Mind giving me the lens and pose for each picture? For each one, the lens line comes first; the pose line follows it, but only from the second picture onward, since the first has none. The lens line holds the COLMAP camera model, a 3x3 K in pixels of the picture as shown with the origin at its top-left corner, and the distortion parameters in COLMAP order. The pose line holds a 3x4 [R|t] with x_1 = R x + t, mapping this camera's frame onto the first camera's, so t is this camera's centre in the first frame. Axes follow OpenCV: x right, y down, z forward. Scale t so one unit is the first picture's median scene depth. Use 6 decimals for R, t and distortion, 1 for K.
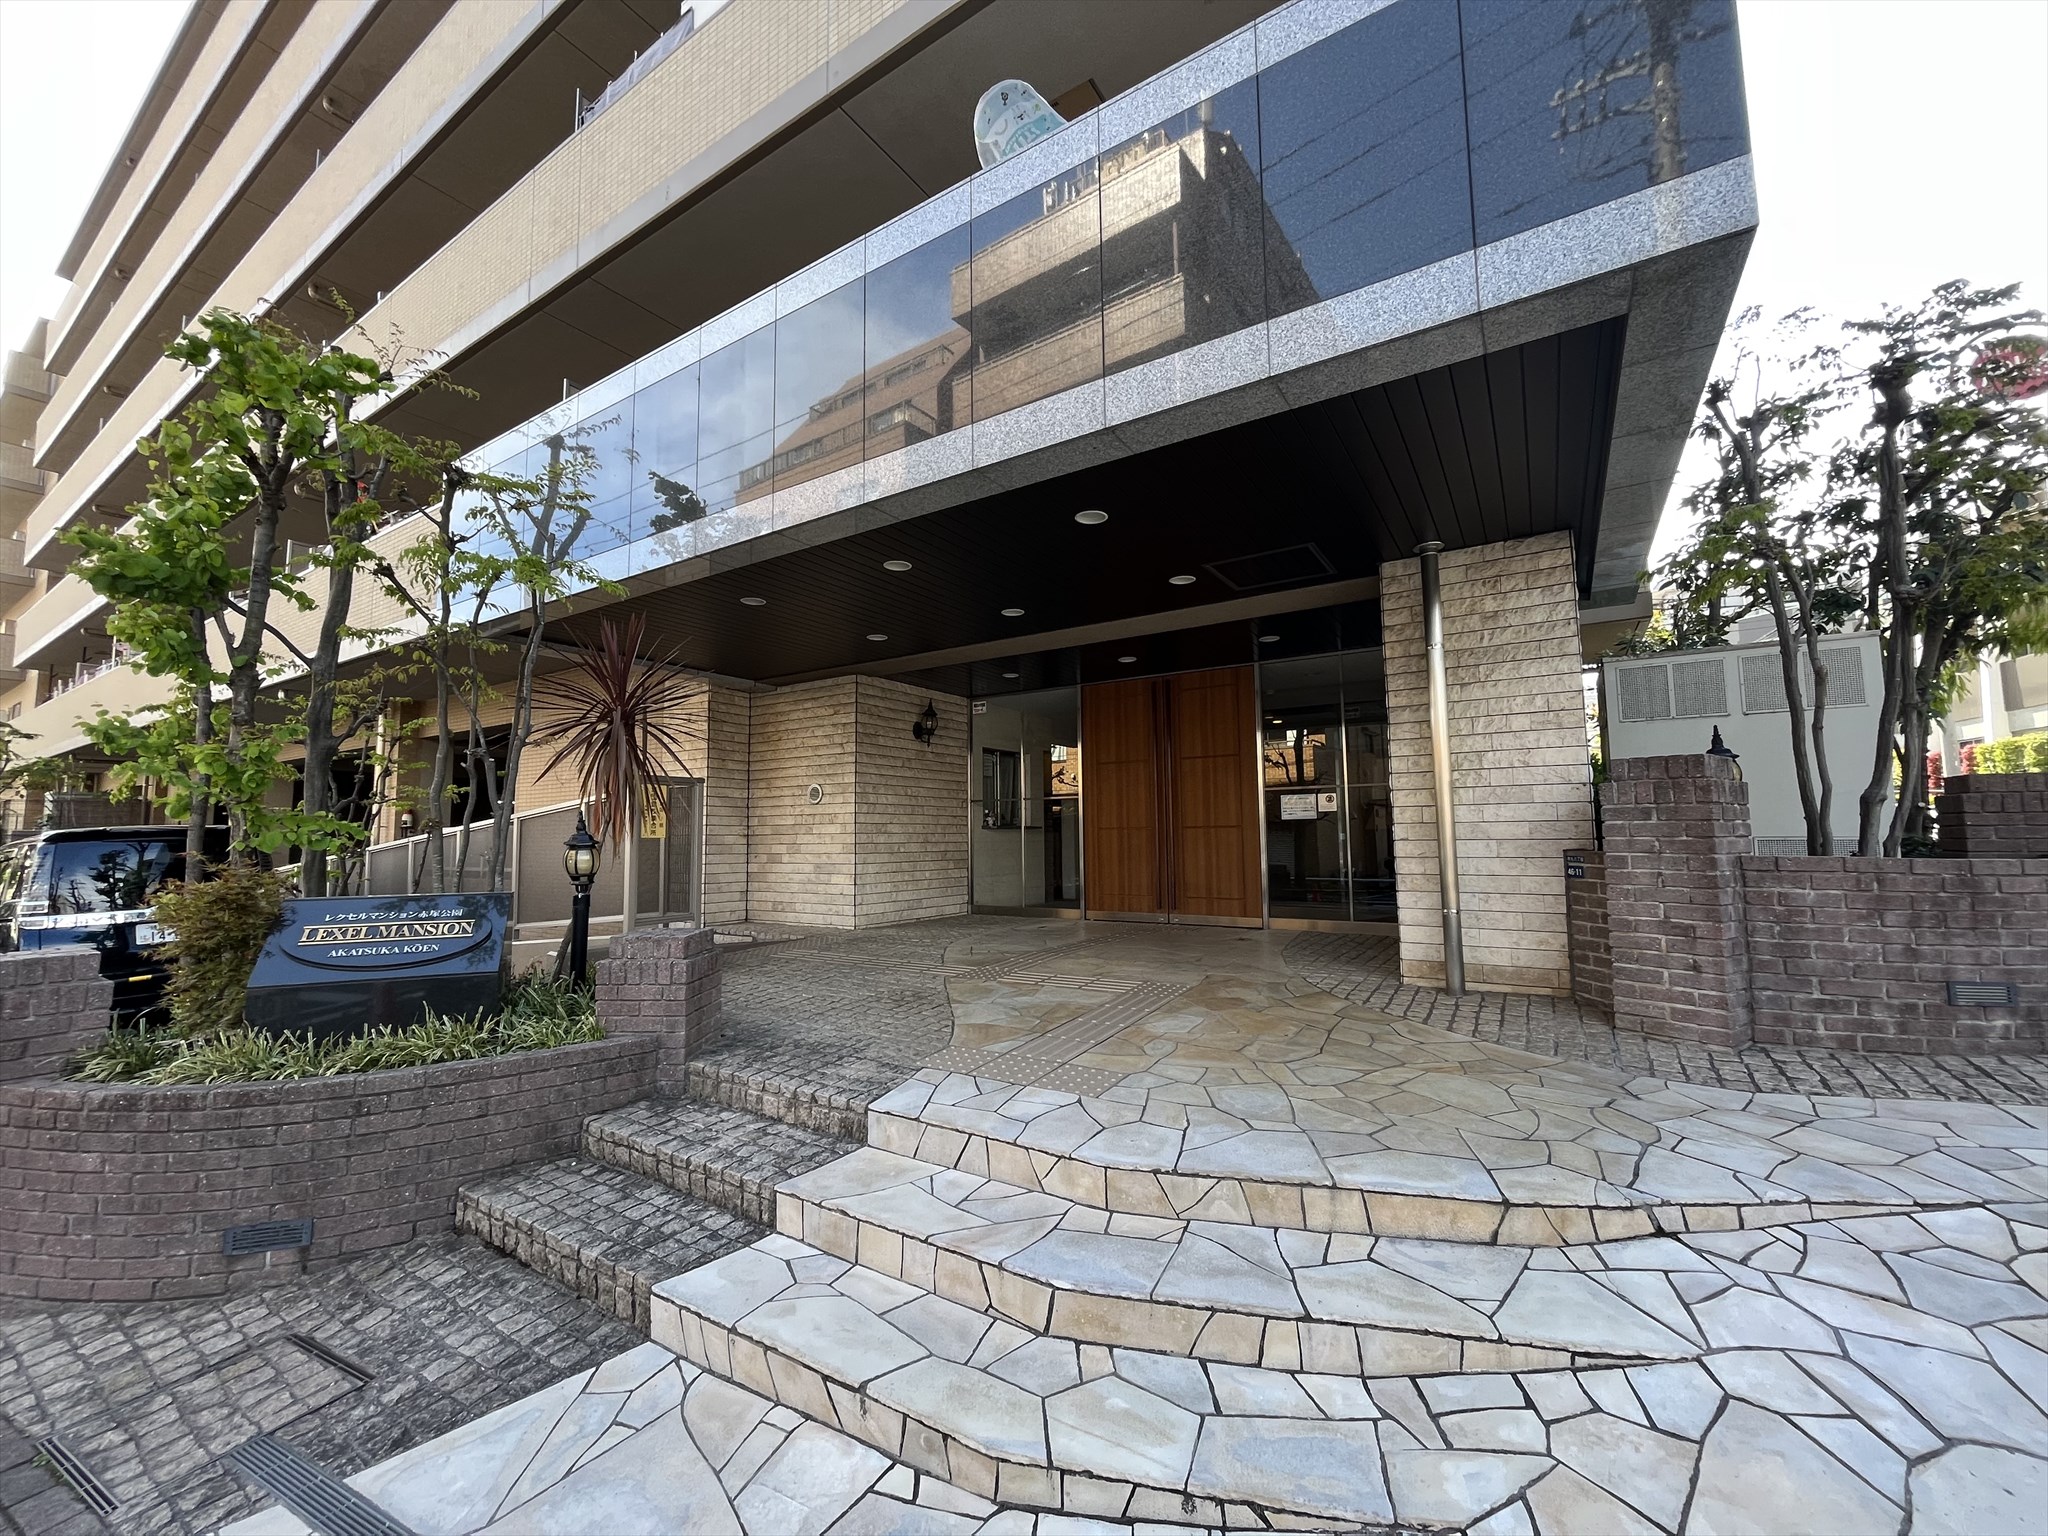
lens RADIAL K [[826.7, 0, 1024.0], [0, 826.7, 768.0], [0, 0, 1]] dist [-0.002052, -0.000765]
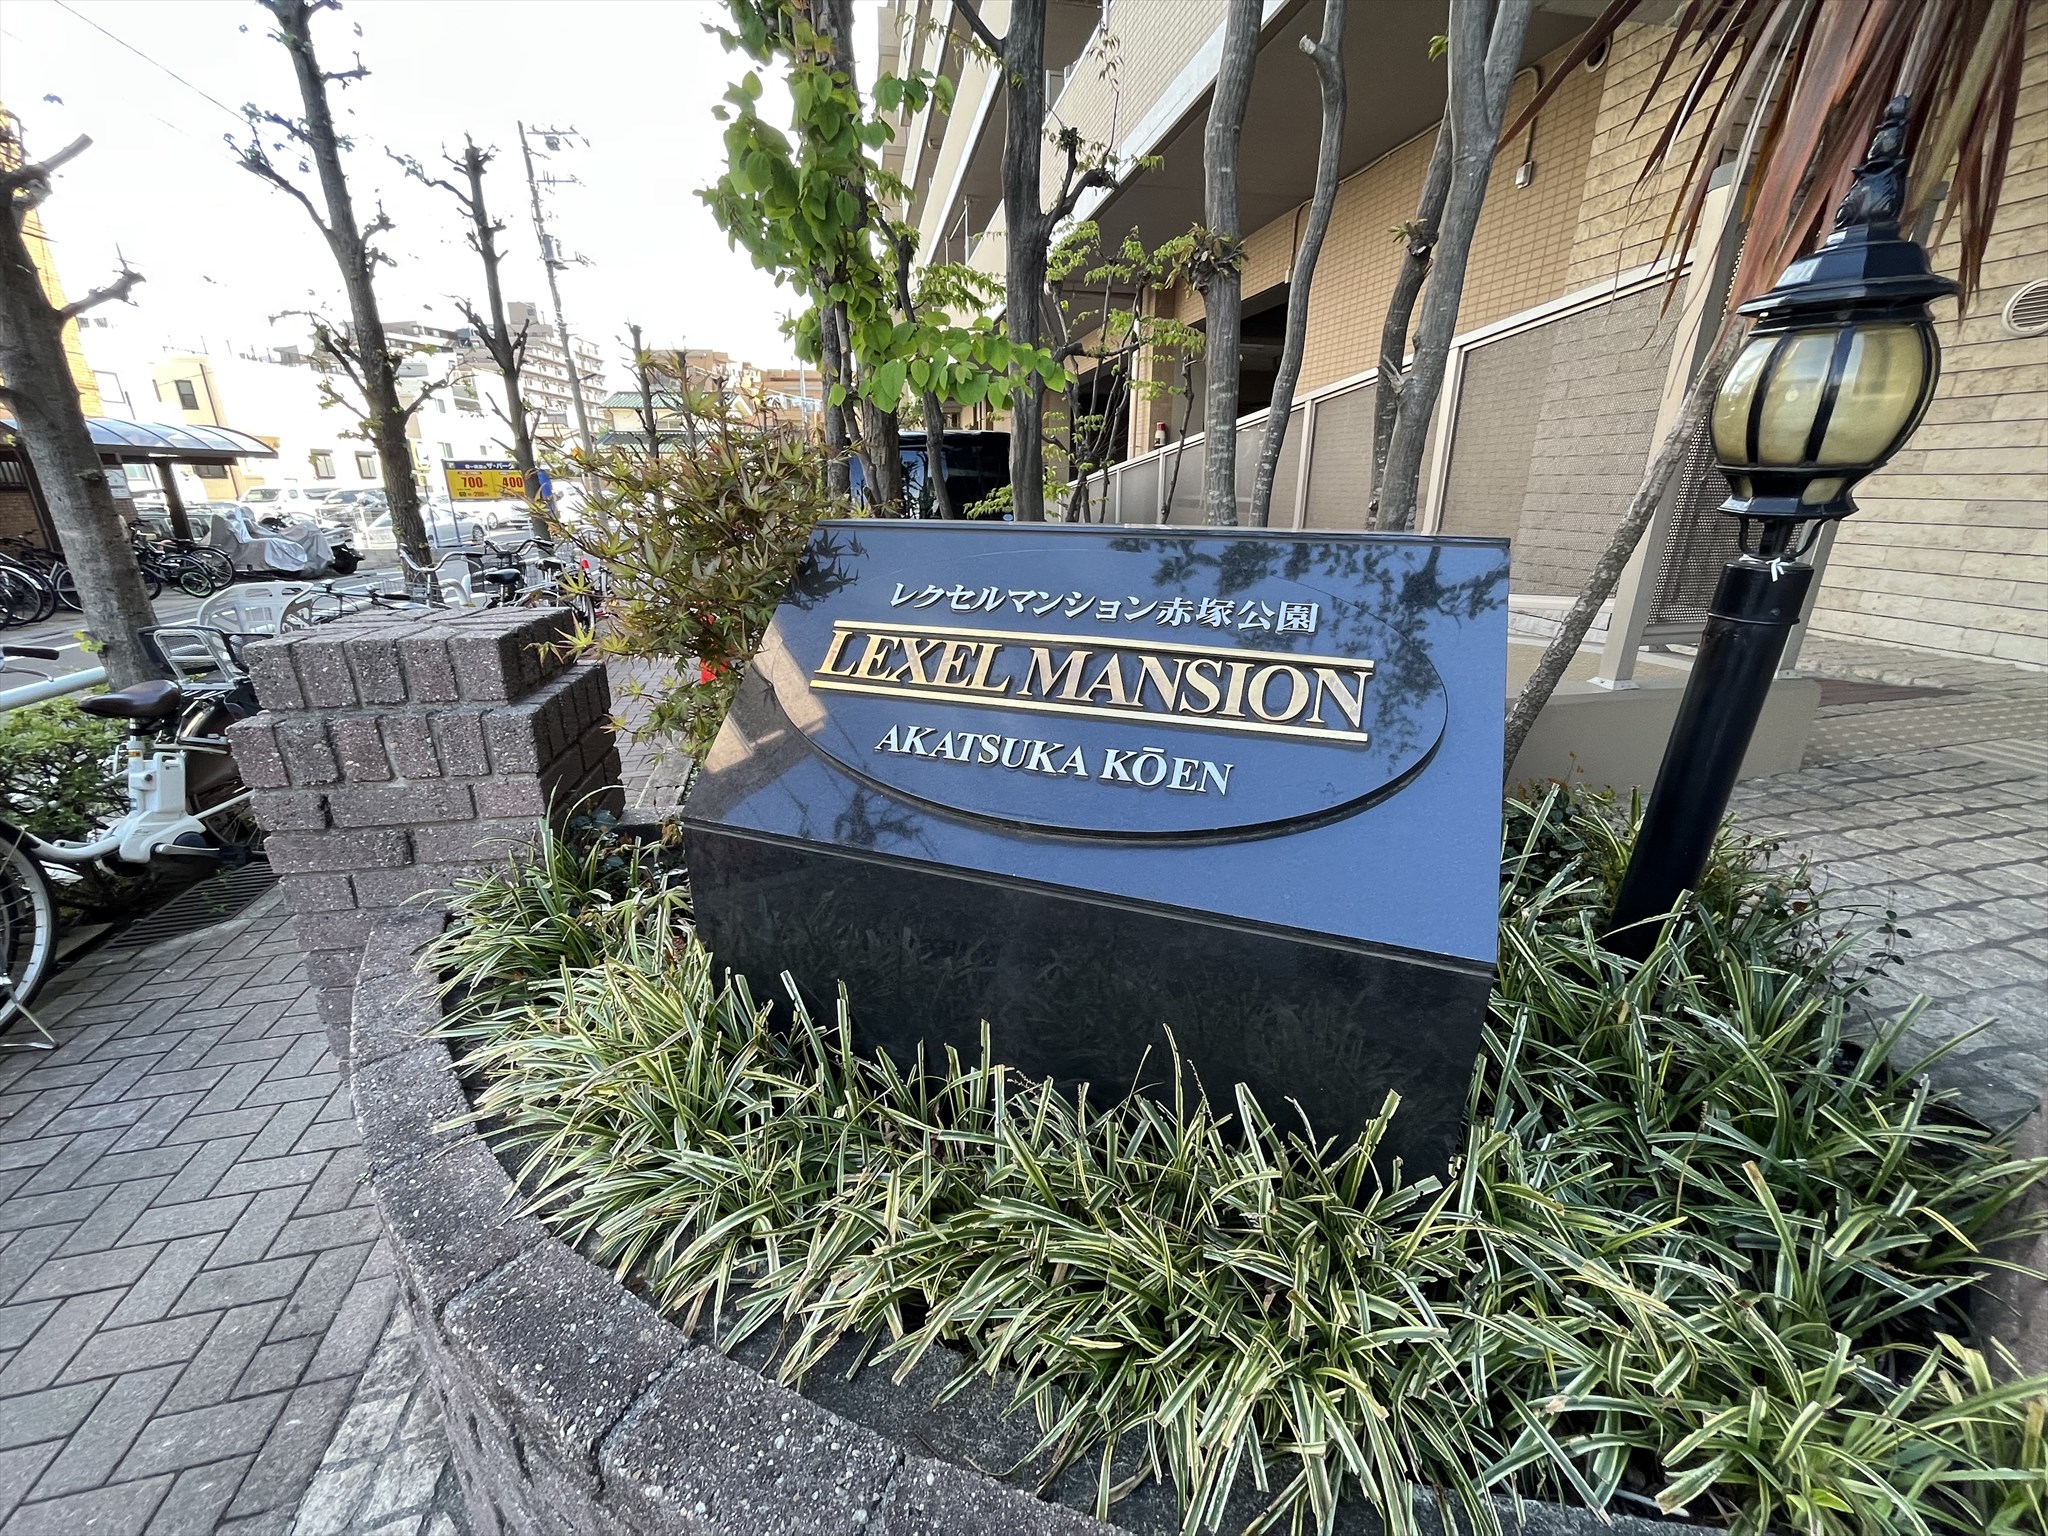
lens RADIAL K [[826.7, 0, 1024.0], [0, 826.7, 768.0], [0, 0, 1]] dist [-0.002052, -0.000765]
pose [[0.698500, 0.248659, -0.671019, -0.586570], [0.046822, 0.919798, 0.389588, 0.123527], [0.714077, -0.303545, 0.630836, 0.804365]]
